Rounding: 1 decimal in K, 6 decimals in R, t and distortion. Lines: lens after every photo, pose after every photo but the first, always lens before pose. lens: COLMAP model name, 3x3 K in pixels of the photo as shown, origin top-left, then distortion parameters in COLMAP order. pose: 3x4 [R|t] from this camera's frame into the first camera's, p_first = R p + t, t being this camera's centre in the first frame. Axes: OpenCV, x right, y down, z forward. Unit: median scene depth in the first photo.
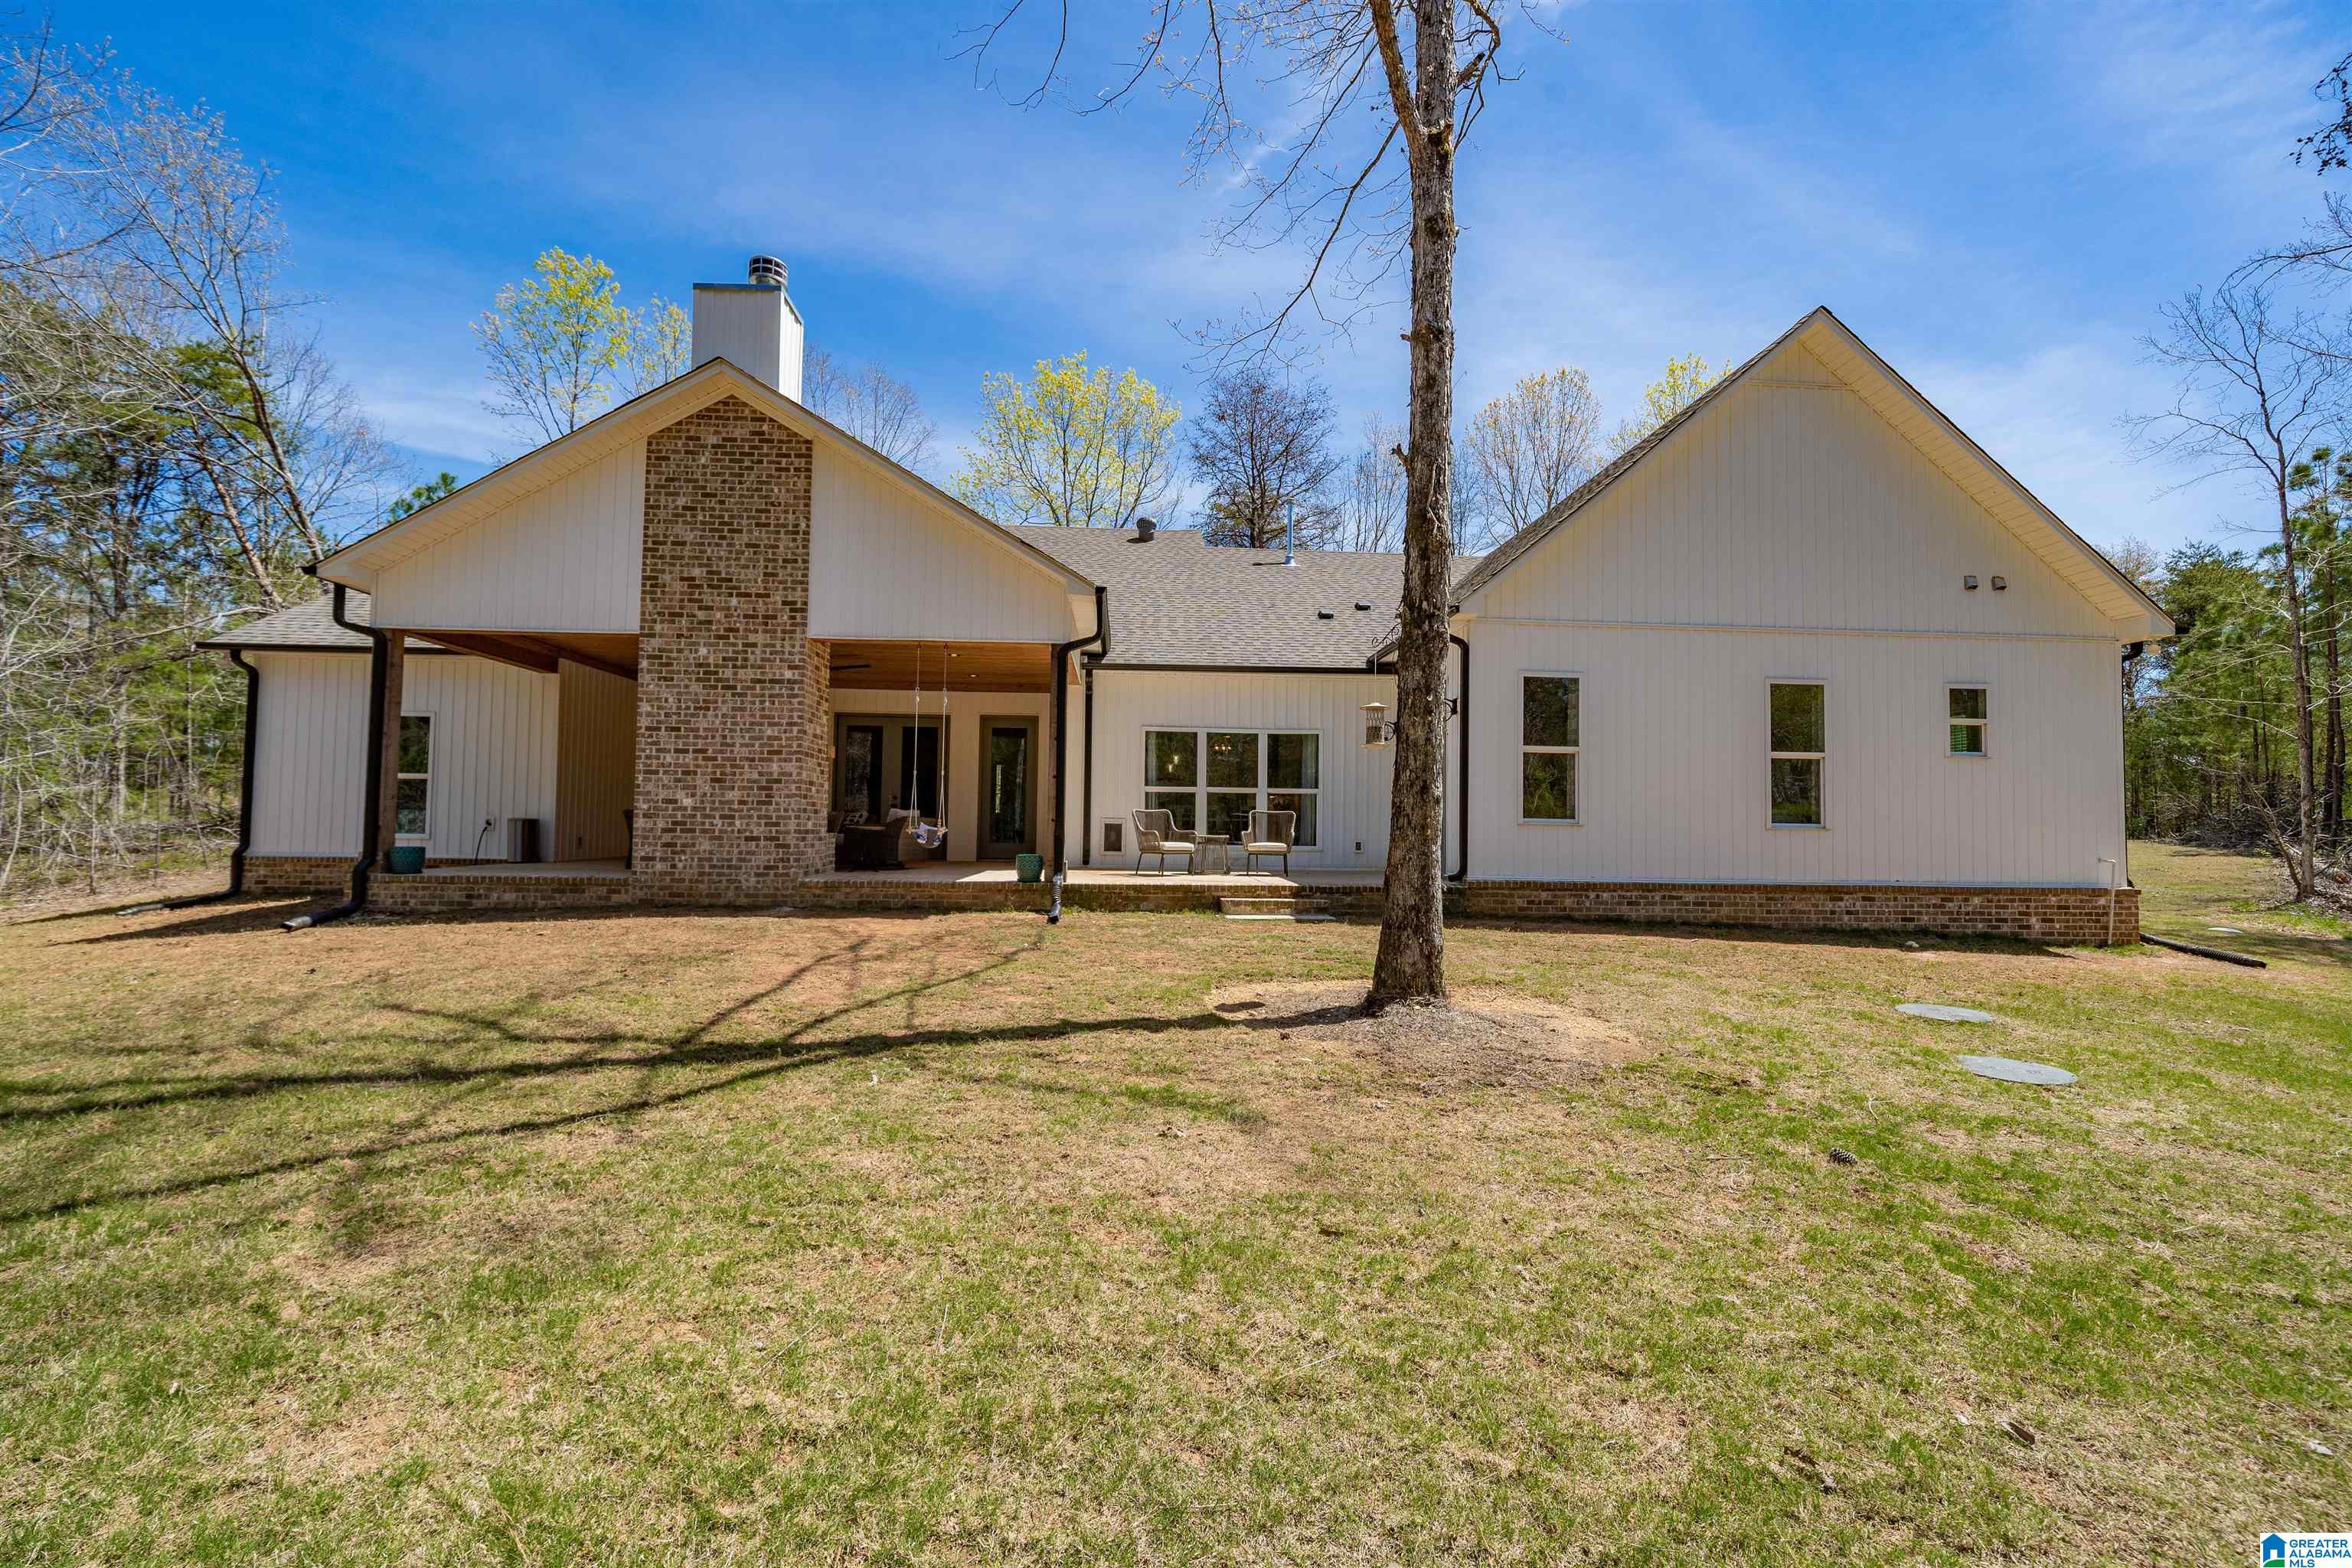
lens RADIAL K [[928.7, 0, 1178.4], [0, 928.7, 779.3], [0, 0, 1]] dist [-0.007500, 0.000042]
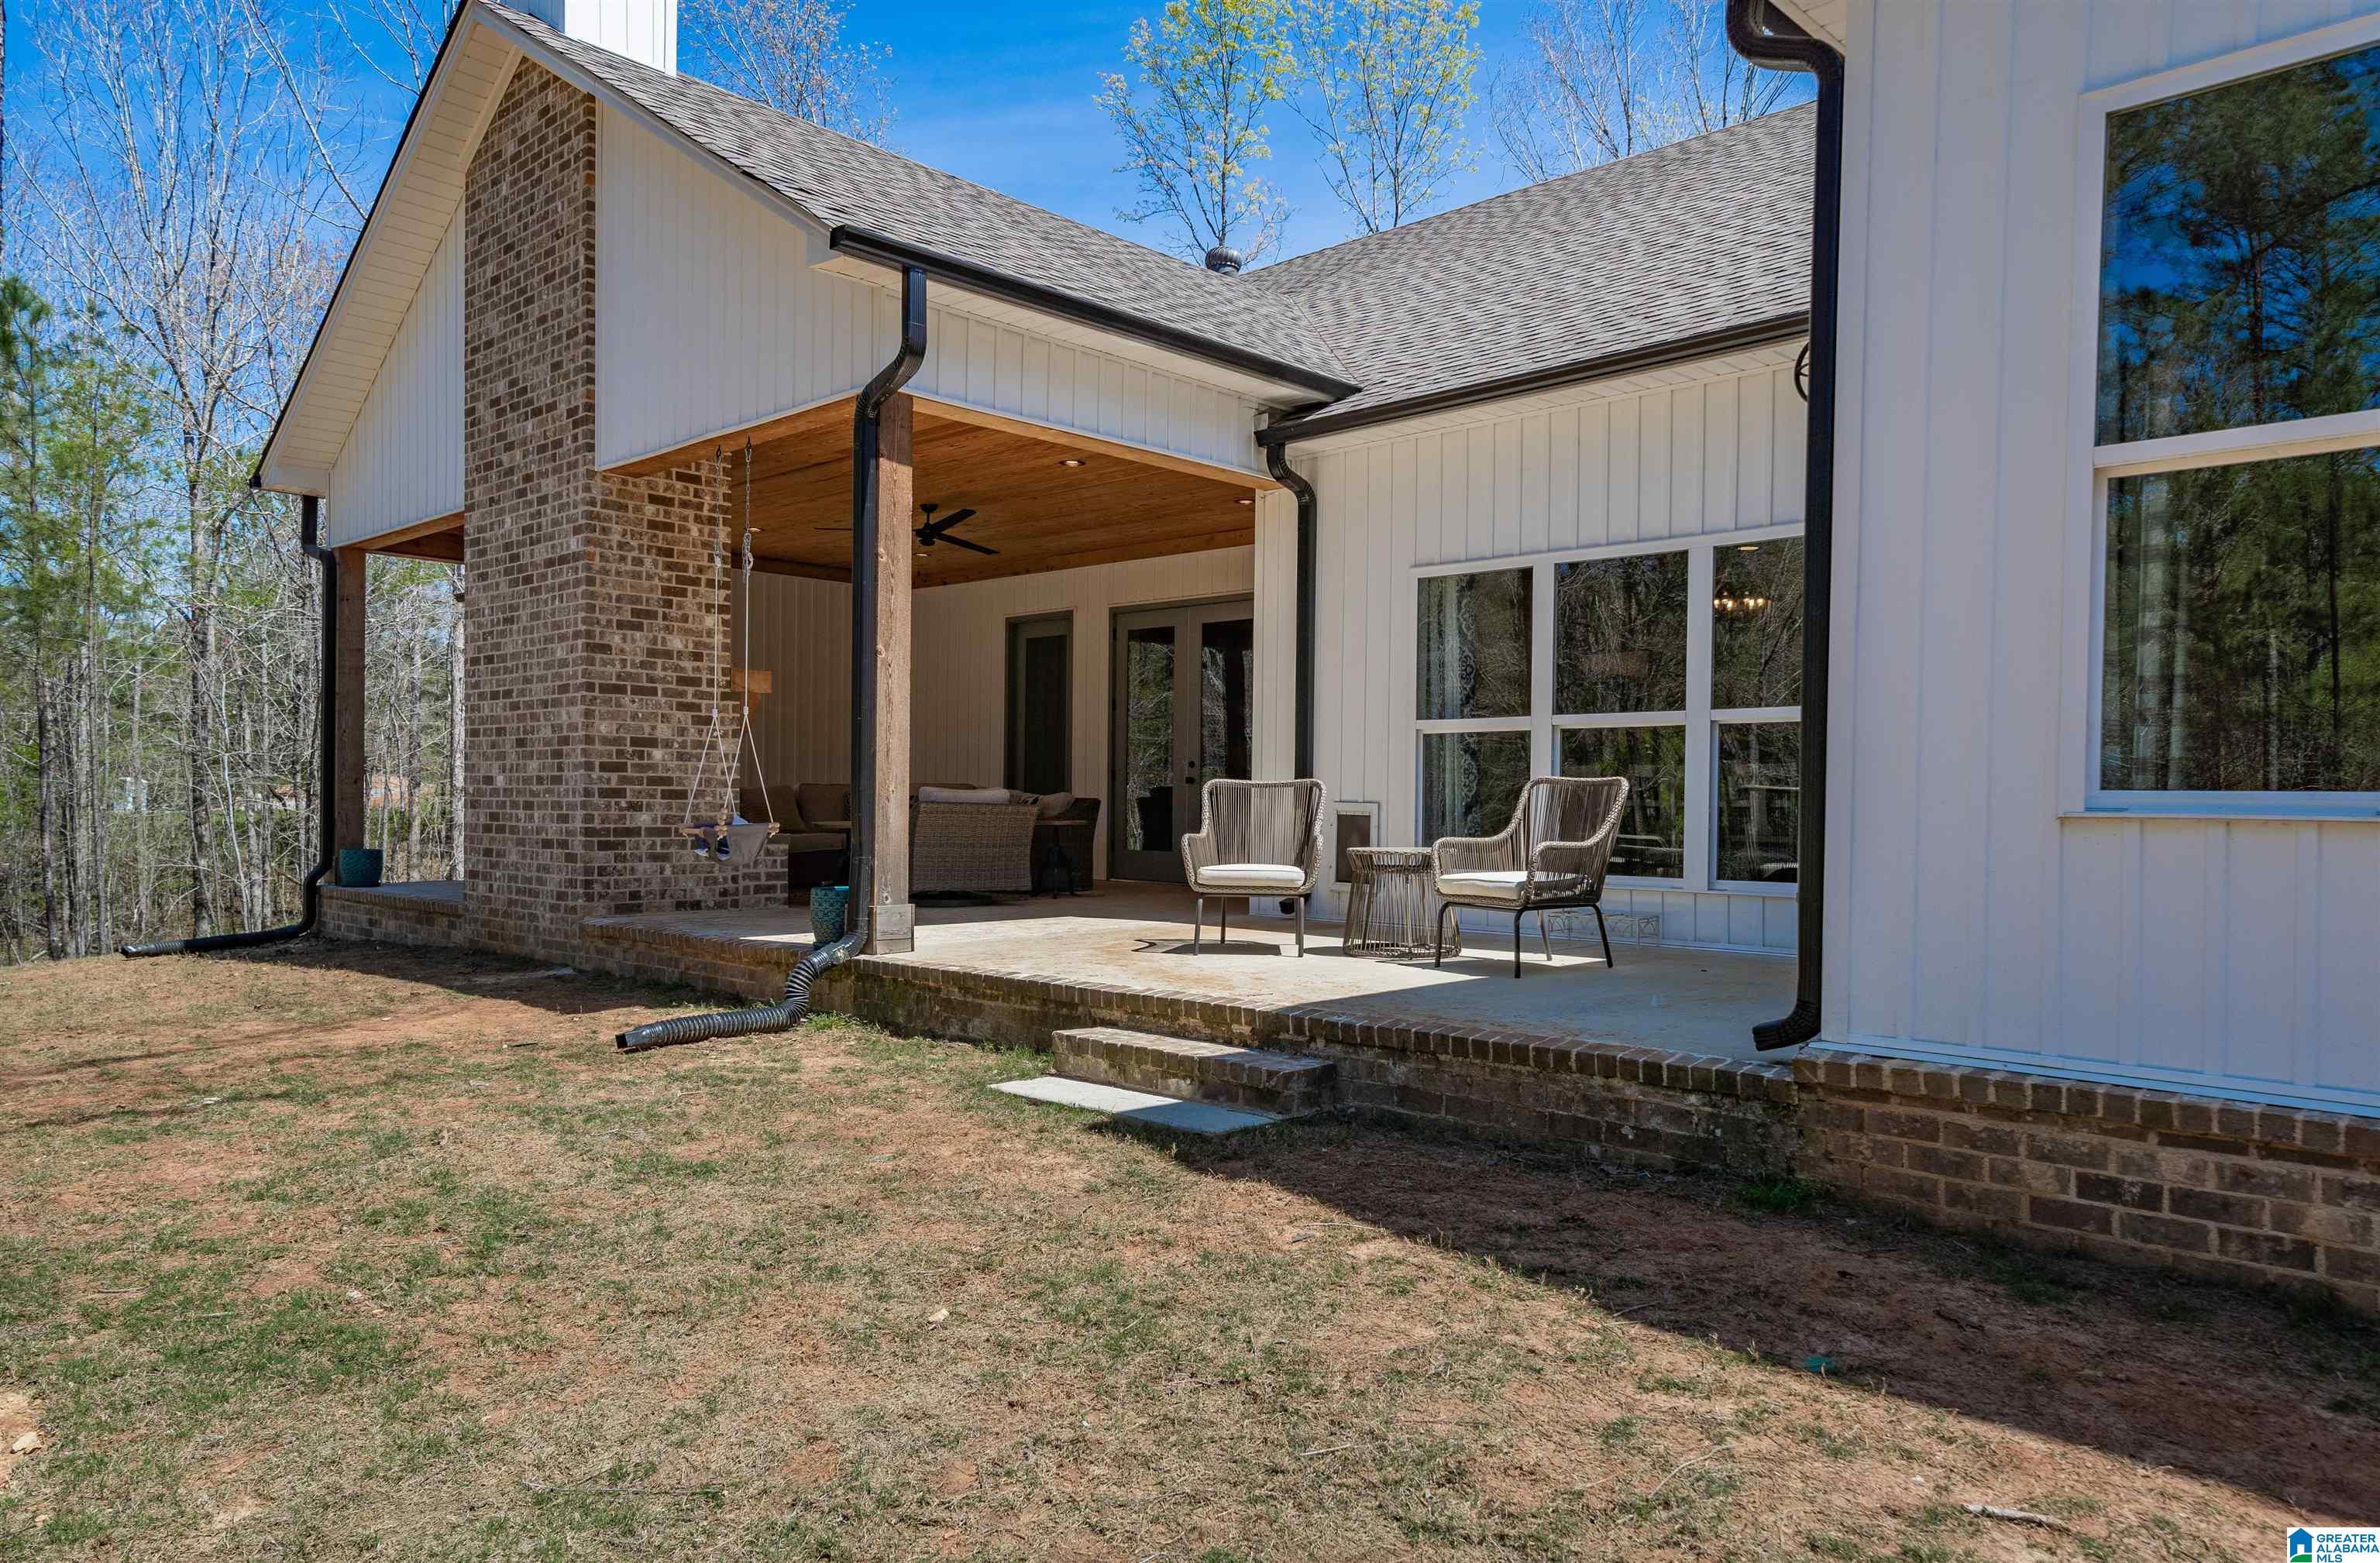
lens RADIAL K [[1567.1, 0, 1190.1], [0, 1567.1, 806.5], [0, 0, 1]] dist [0.003418, 0.000165]
pose [[0.697106, -0.003420, -0.716960, 0.444612], [0.036844, 0.998838, 0.031059, 0.024471], [0.716021, -0.048067, 0.696422, 0.548040]]
